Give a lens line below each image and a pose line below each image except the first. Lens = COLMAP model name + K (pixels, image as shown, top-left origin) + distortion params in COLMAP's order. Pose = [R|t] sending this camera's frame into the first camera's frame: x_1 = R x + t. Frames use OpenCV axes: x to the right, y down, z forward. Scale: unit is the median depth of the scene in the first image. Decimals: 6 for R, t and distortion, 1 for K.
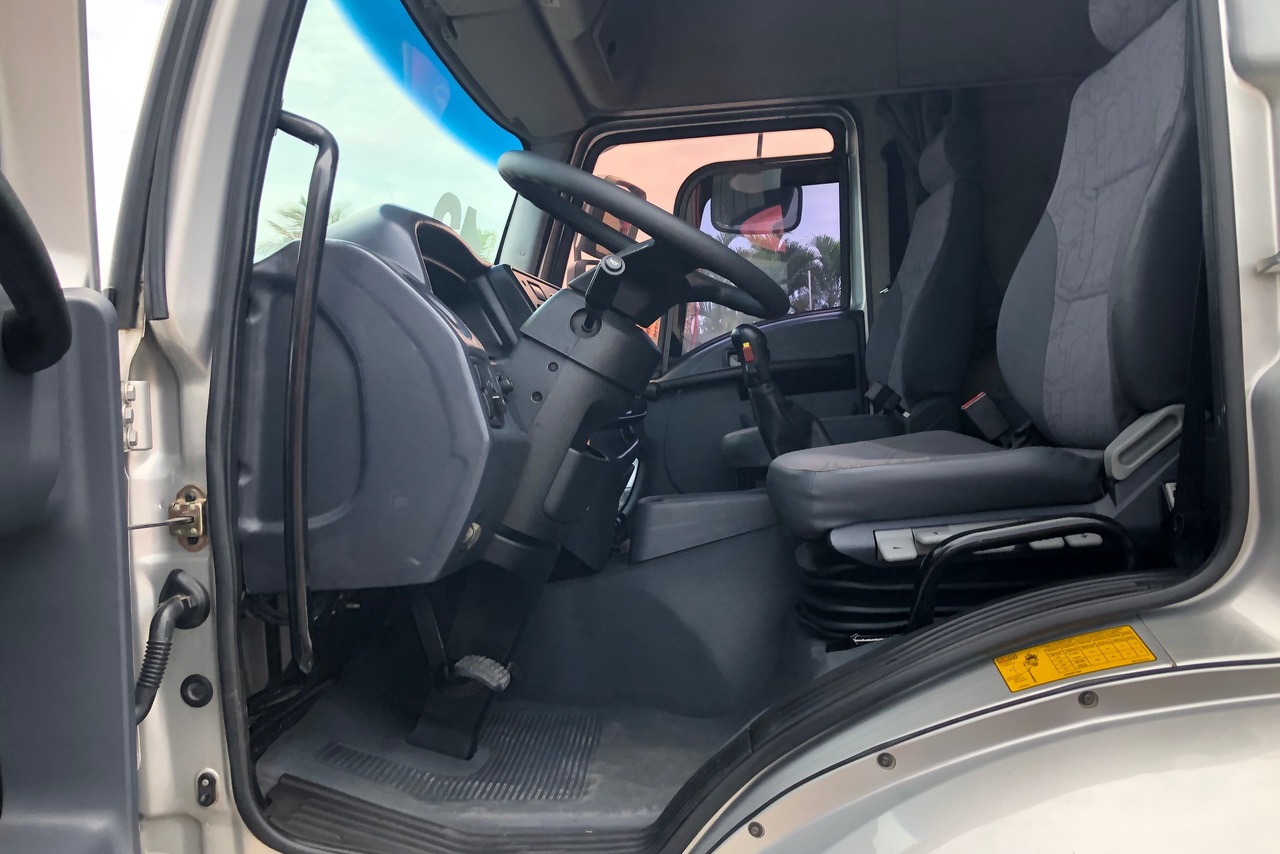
lens RADIAL K [[1039.8, 0, 640.0], [0, 1039.8, 427.0], [0, 0, 1]] dist [0.009550, 0.009450]
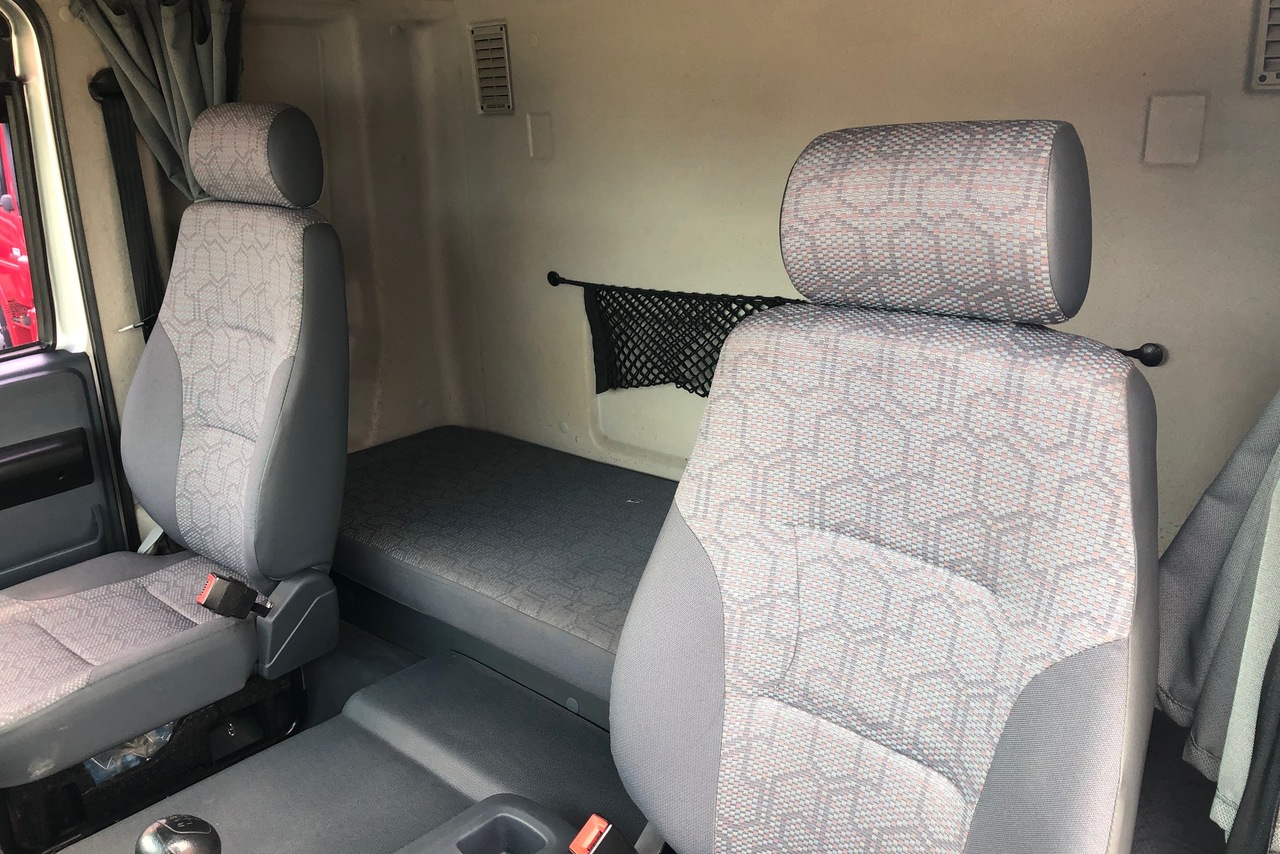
lens RADIAL K [[1039.8, 0, 640.0], [0, 1039.8, 427.0], [0, 0, 1]] dist [0.009550, 0.009450]
pose [[0.644364, -0.207833, 0.735935, -0.034127], [-0.008047, 0.960464, 0.278287, -0.248885], [-0.764677, -0.185241, 0.617216, 0.381834]]
